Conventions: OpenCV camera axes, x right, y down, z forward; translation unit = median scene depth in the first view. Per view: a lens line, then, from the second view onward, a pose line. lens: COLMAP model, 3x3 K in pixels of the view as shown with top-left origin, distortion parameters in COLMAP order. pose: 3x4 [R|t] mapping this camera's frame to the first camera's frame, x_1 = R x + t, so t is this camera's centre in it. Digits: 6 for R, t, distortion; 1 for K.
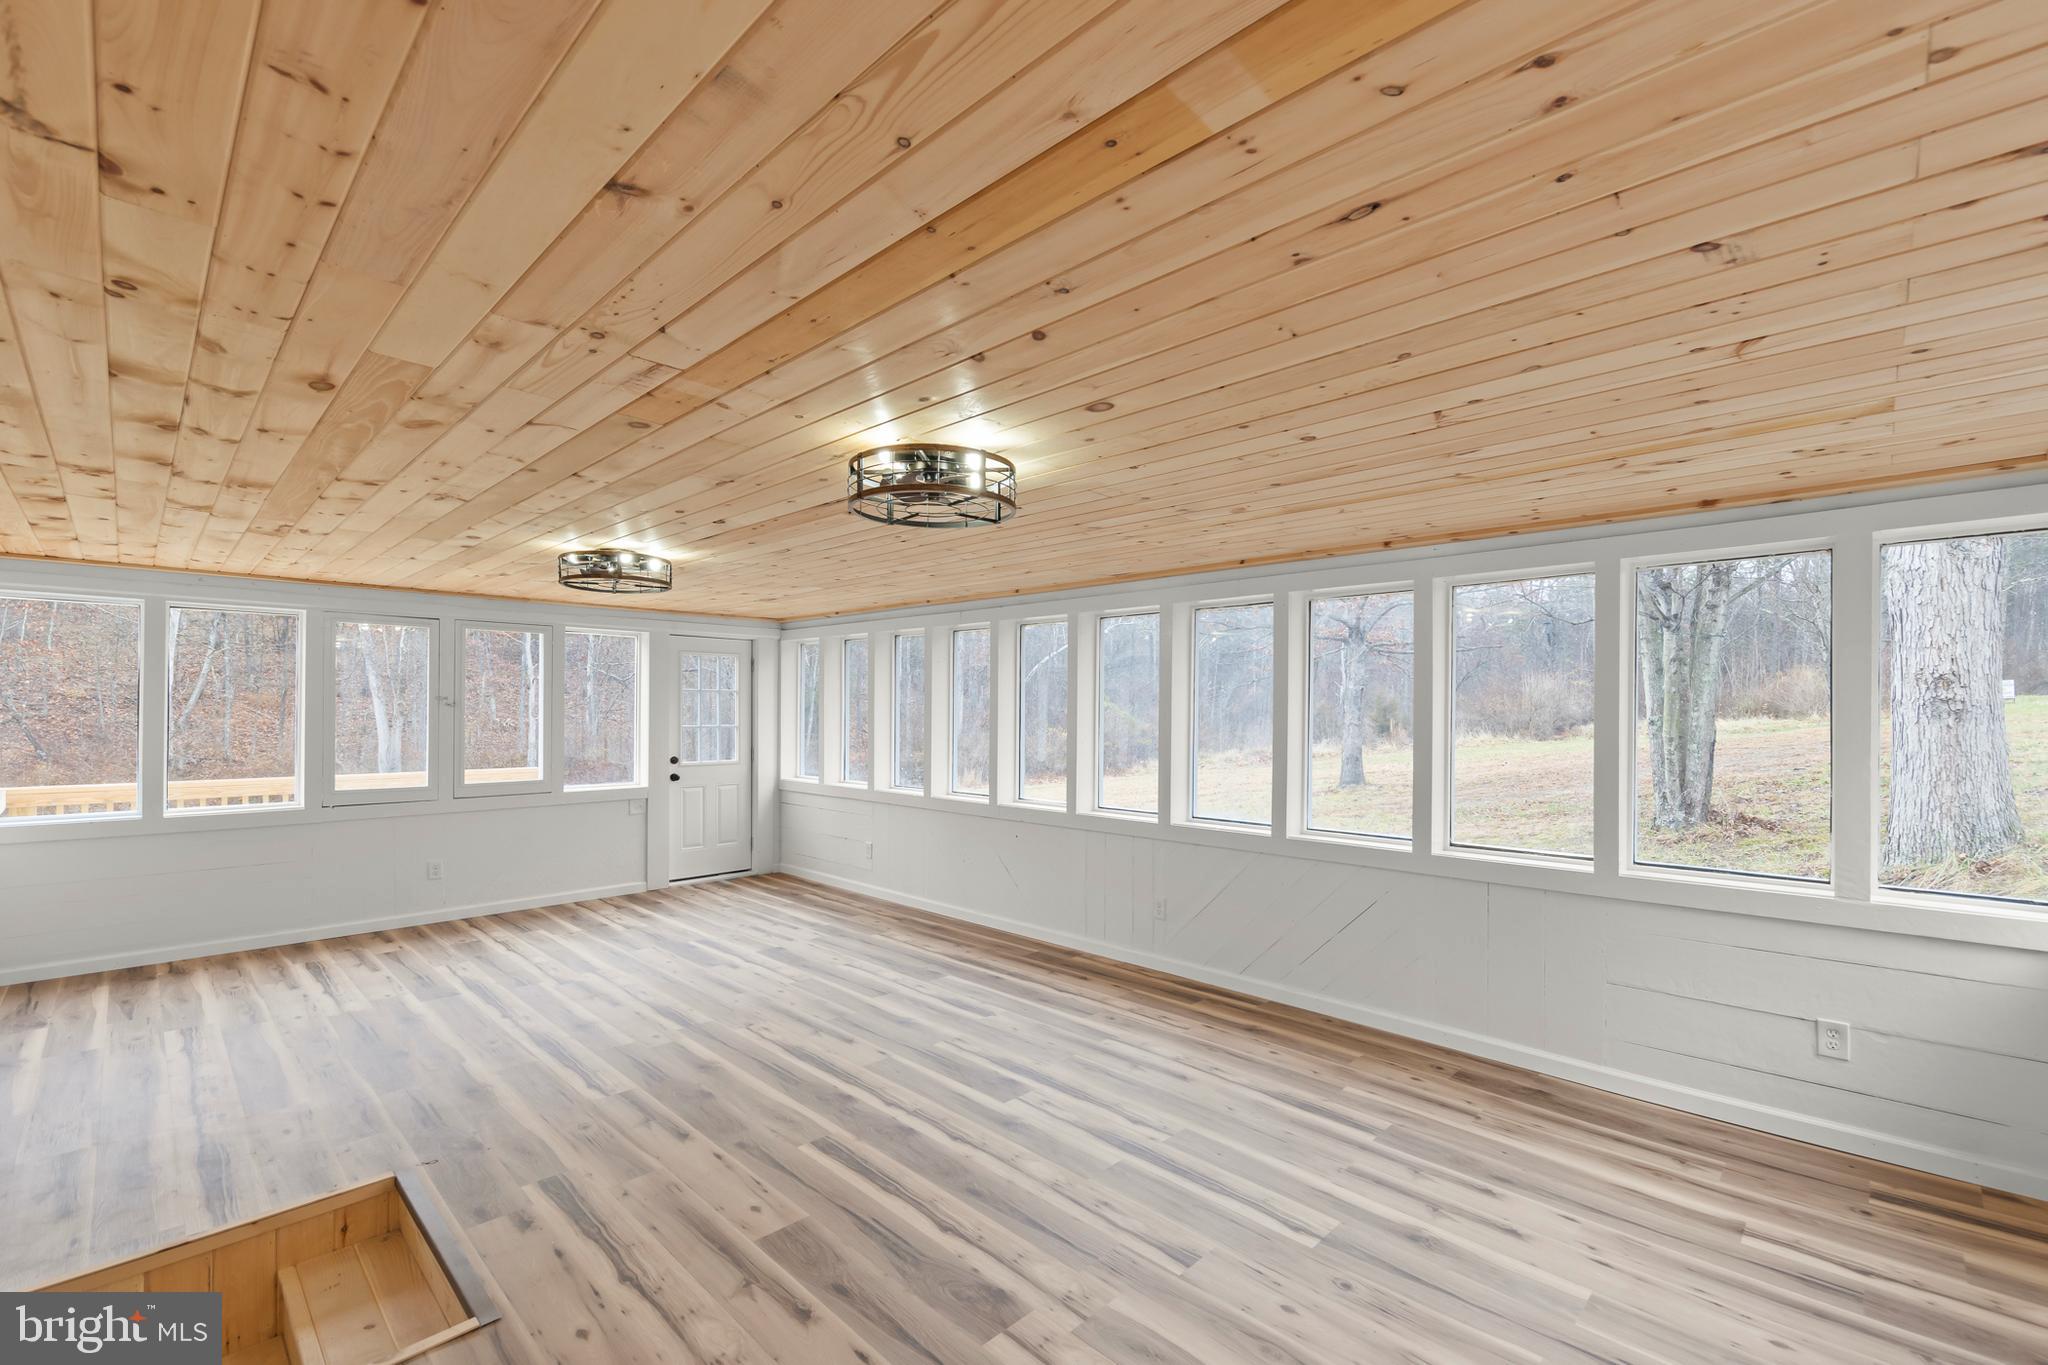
lens RADIAL K [[886.8, 0, 1028.2], [0, 886.8, 701.1], [0, 0, 1]] dist [0.004918, 0.000452]
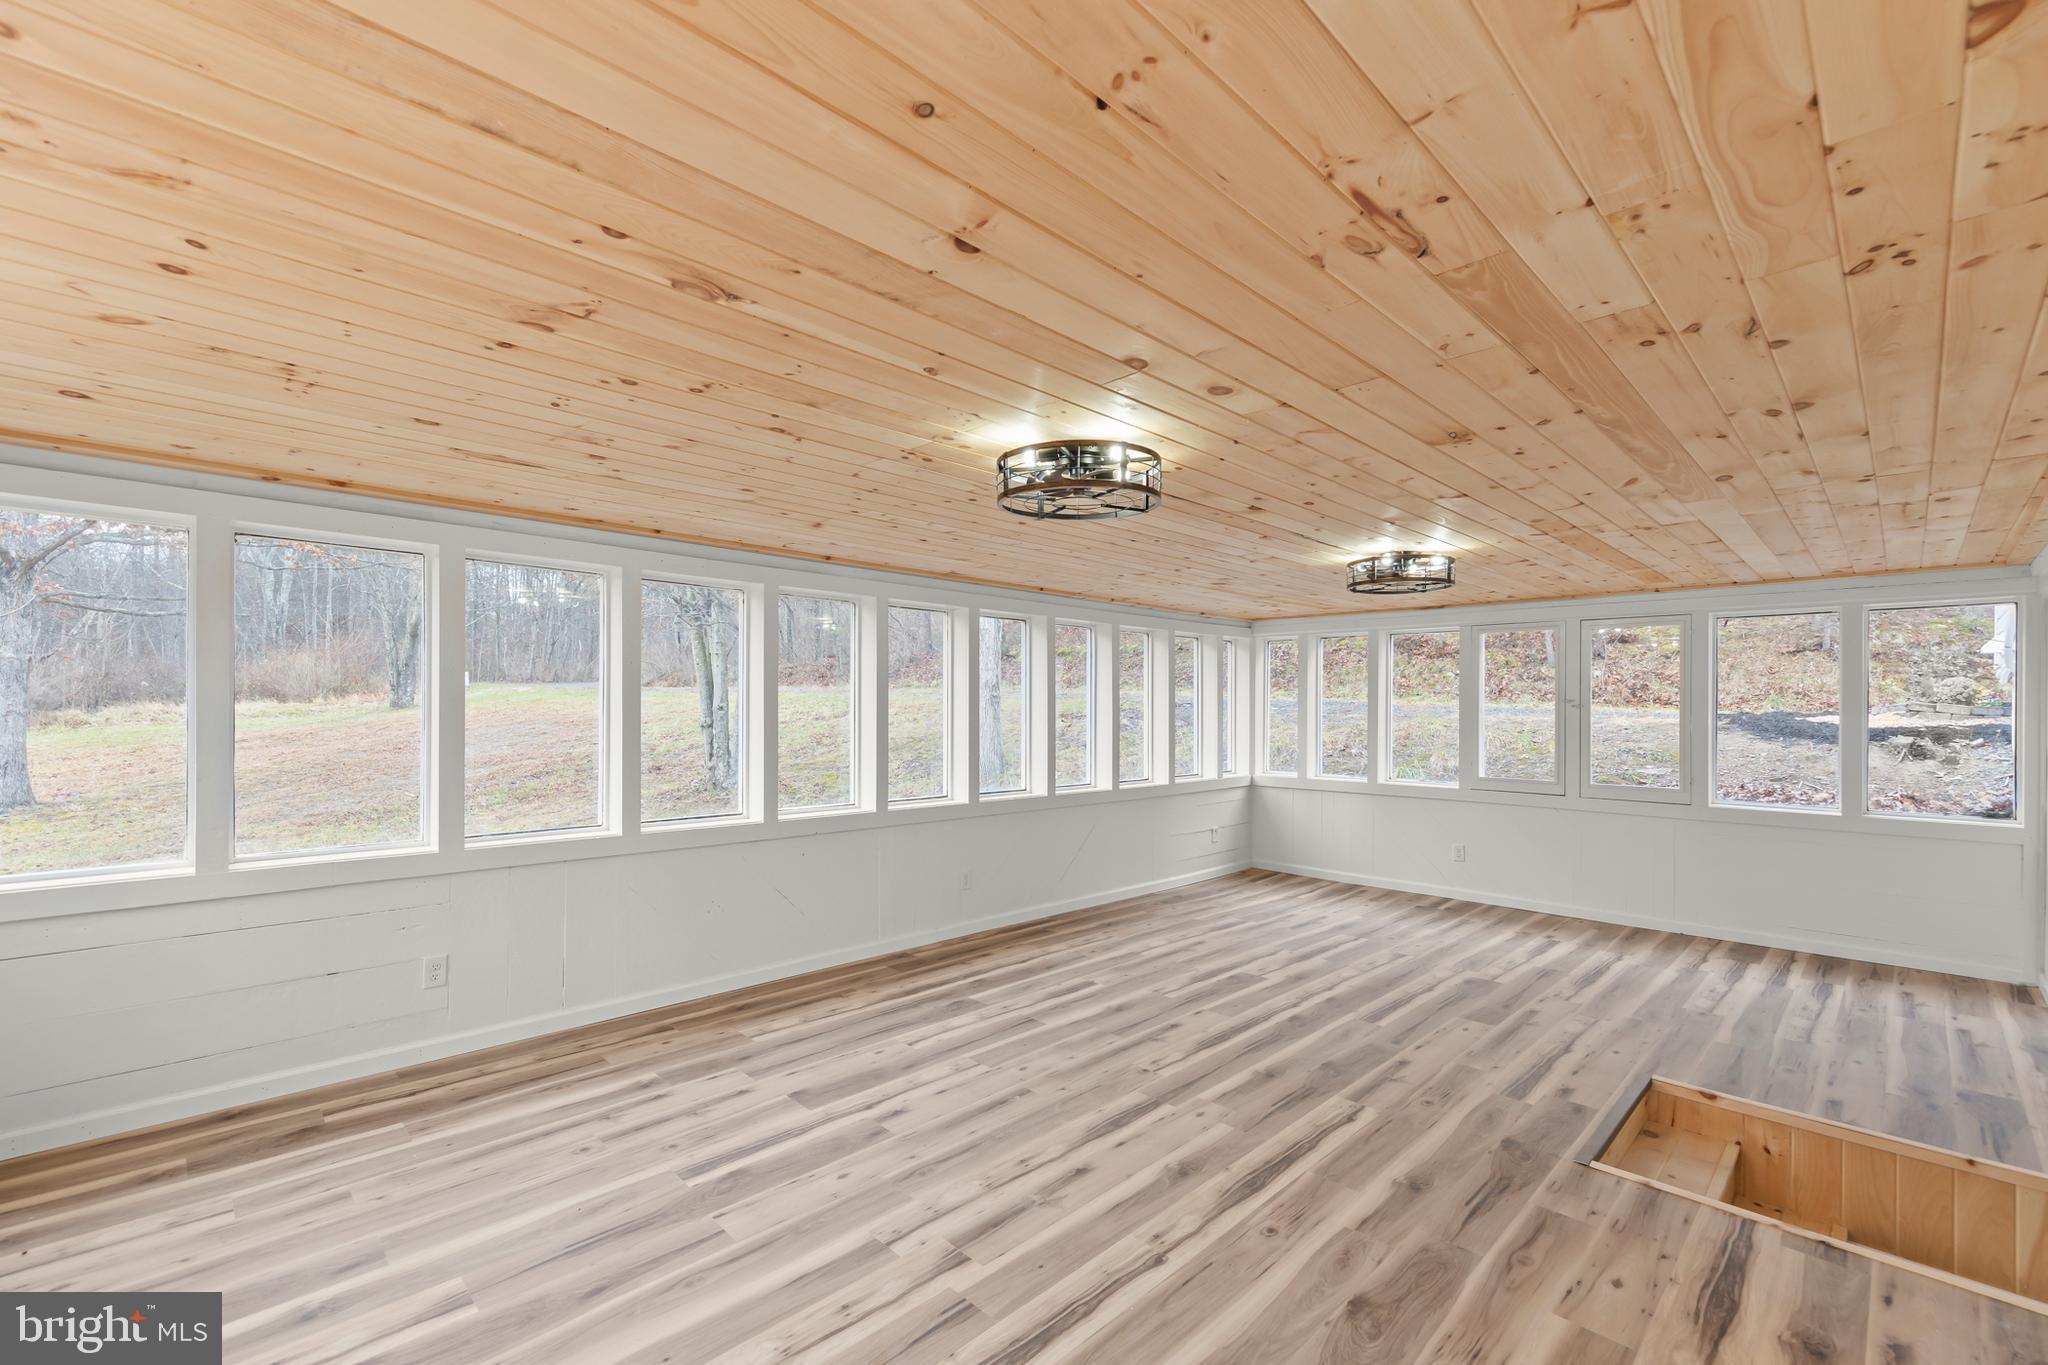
lens RADIAL K [[886.8, 0, 1027.9], [0, 886.8, 695.5], [0, 0, 1]] dist [0.004918, 0.000452]
pose [[0.002000, 0.005988, 0.999980, -1.142126], [-0.019720, 0.999788, -0.005947, 0.008185], [-0.999804, -0.019708, 0.002117, 1.086694]]
